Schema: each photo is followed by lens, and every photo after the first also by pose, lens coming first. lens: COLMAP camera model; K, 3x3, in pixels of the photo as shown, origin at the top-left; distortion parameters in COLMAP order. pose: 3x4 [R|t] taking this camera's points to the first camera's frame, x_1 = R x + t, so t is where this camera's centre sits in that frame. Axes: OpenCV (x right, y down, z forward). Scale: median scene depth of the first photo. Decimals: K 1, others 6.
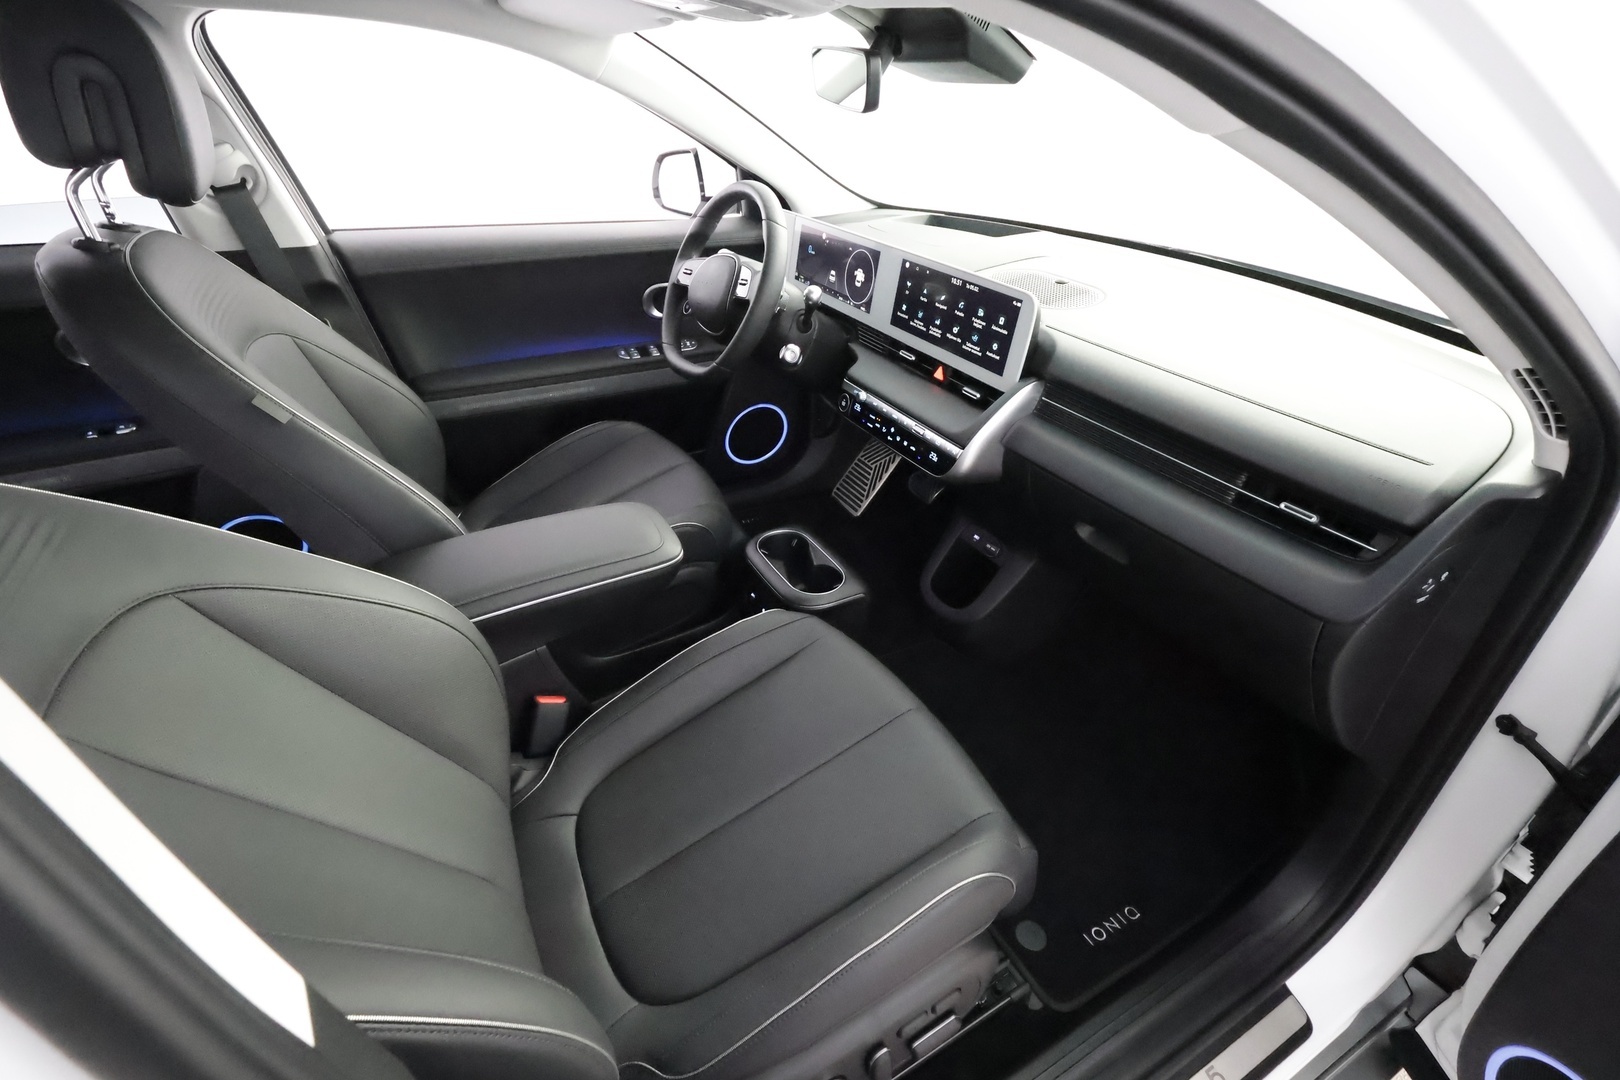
lens RADIAL K [[748.3, 0, 814.0], [0, 748.3, 553.1], [0, 0, 1]] dist [0.003911, 0.000502]
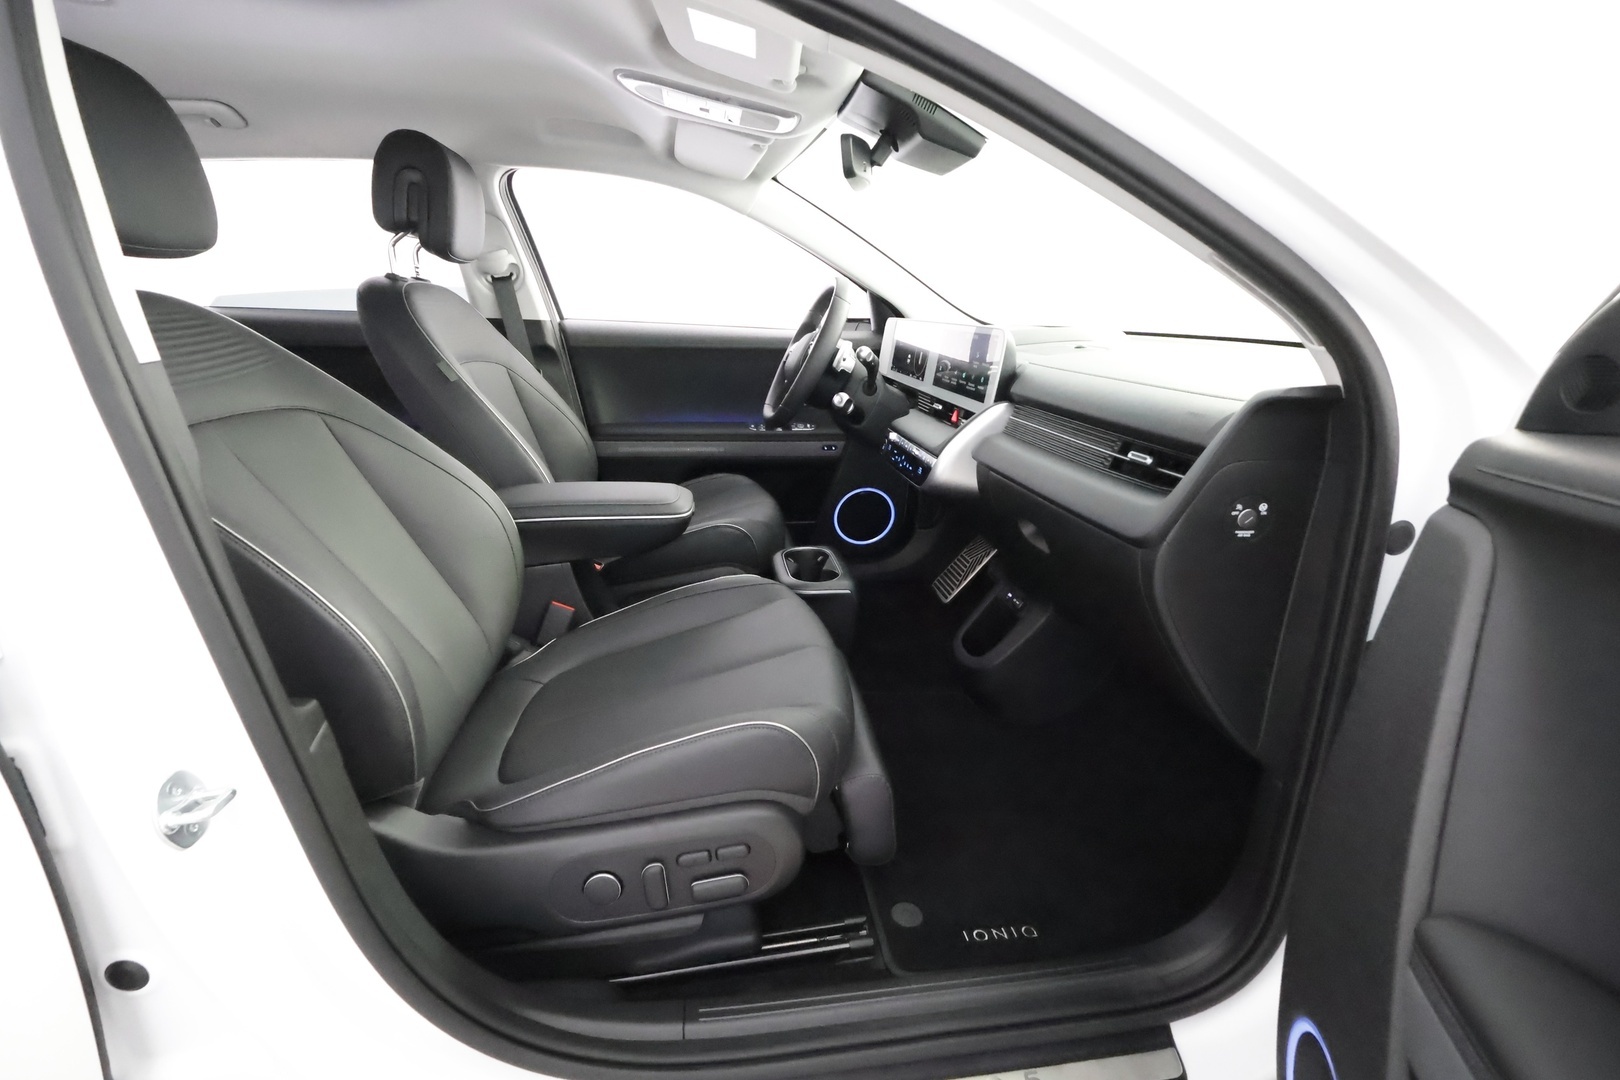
lens RADIAL K [[753.4, 0, 813.8], [0, 753.4, 551.2], [0, 0, 1]] dist [0.003425, 0.000067]
pose [[0.933542, 0.110120, -0.341135, 0.382428], [-0.197134, 0.952533, -0.231991, 0.262727], [0.299395, 0.283822, 0.910938, -0.043325]]
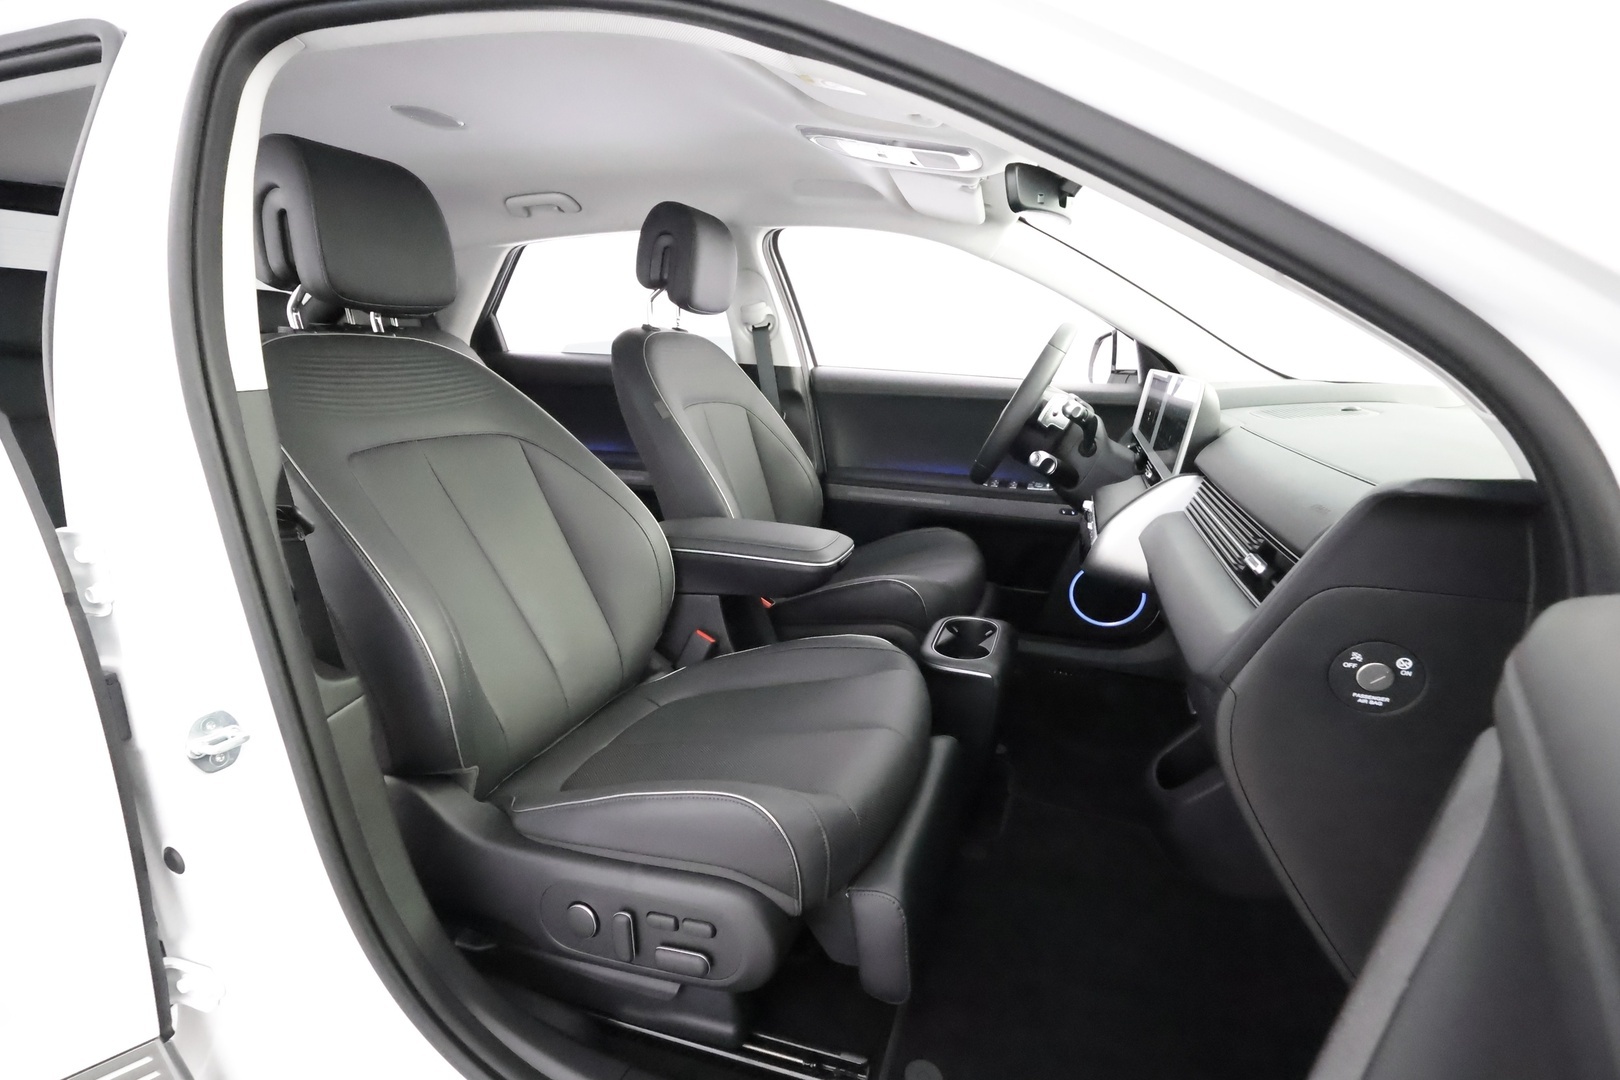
lens RADIAL K [[758.0, 0, 812.7], [0, 758.0, 548.6], [0, 0, 1]] dist [-0.001373, 0.000107]
pose [[0.666990, 0.187681, -0.721041, 0.574196], [-0.416624, 0.896264, -0.152104, 0.148831], [0.617696, 0.401855, 0.675991, 0.136864]]
